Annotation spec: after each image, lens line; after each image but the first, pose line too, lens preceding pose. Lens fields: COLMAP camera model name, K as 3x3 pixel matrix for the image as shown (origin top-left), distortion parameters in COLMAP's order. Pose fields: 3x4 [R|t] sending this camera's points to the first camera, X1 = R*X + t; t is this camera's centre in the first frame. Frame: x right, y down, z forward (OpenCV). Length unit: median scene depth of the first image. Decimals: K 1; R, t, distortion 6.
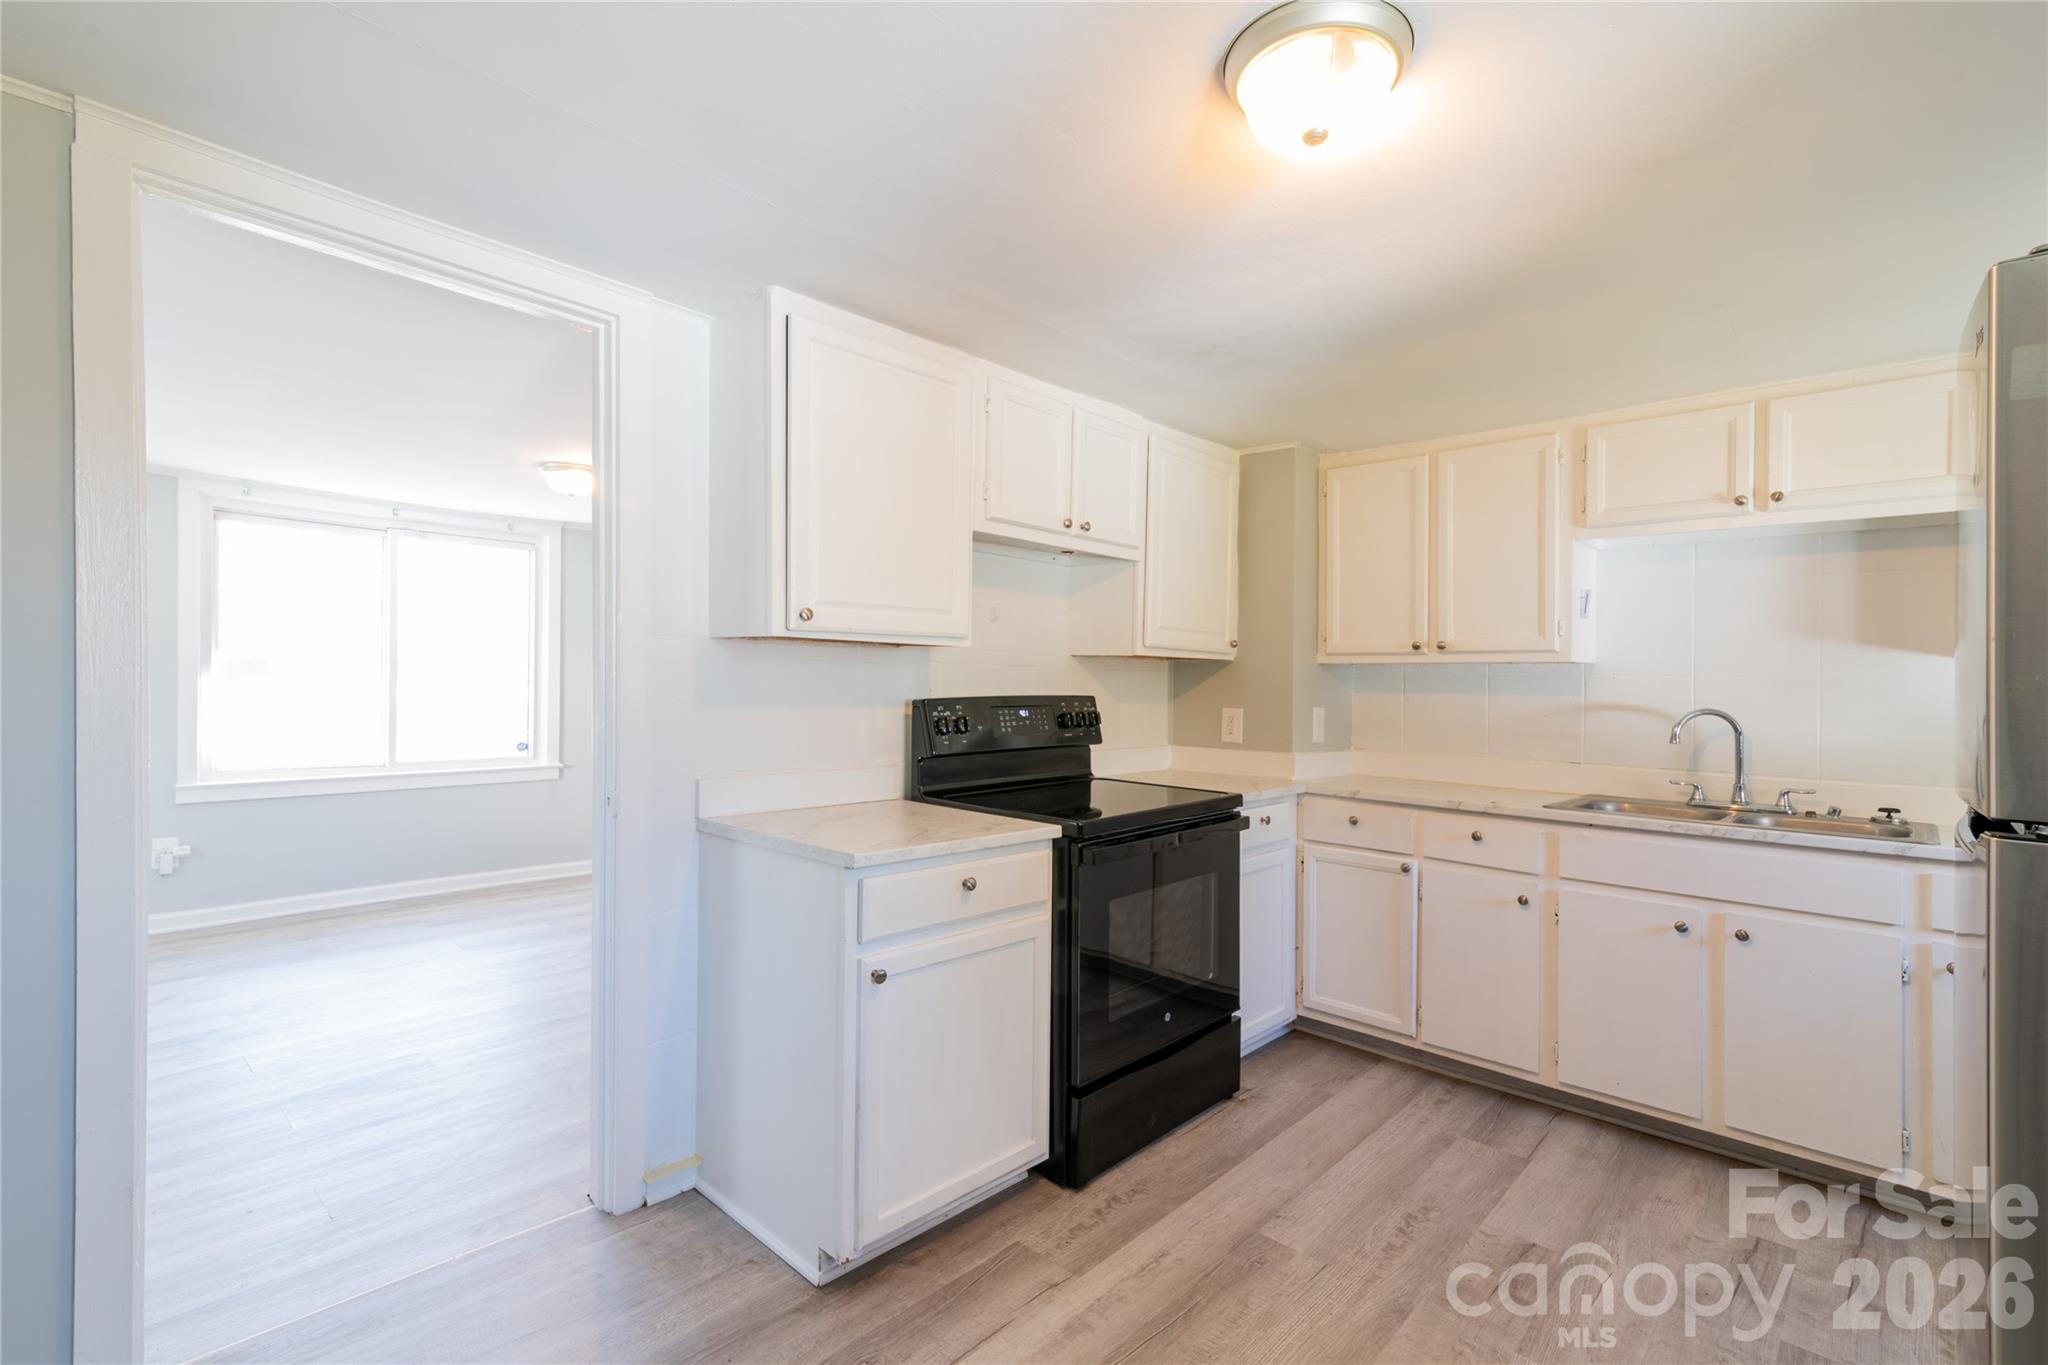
lens RADIAL K [[941.5, 0, 1018.5], [0, 941.5, 669.3], [0, 0, 1]] dist [0.018337, -0.001857]
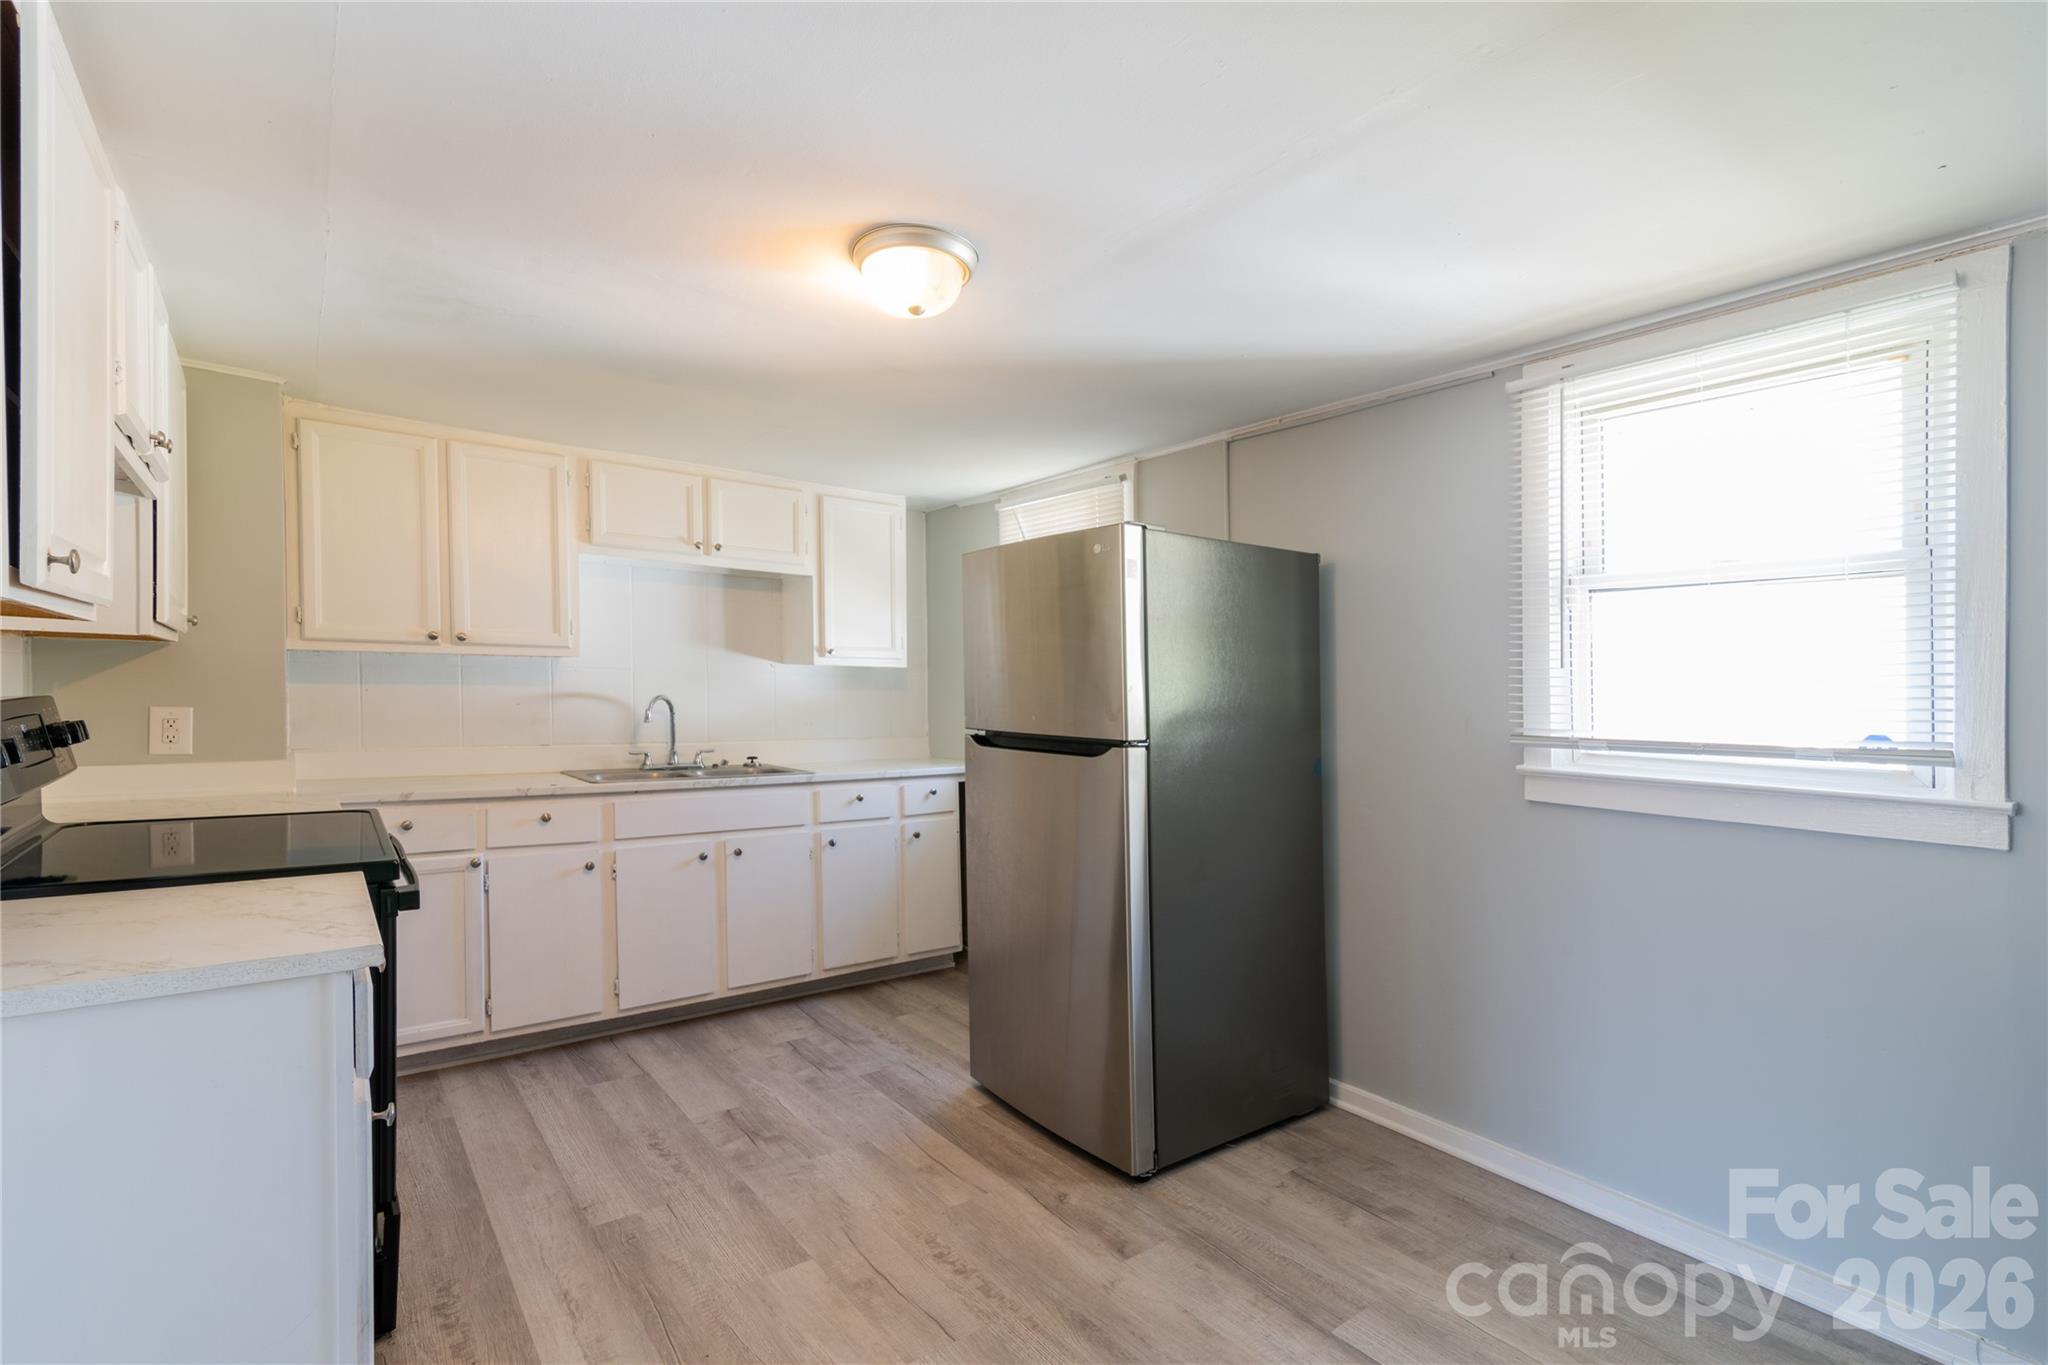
lens RADIAL K [[941.5, 0, 1031.4], [0, 941.5, 629.0], [0, 0, 1]] dist [0.018337, -0.001857]
pose [[0.162145, 0.048436, 0.985577, -0.521995], [-0.028428, 0.998609, -0.044399, -0.007081], [-0.986357, -0.020819, 0.163296, 0.289370]]
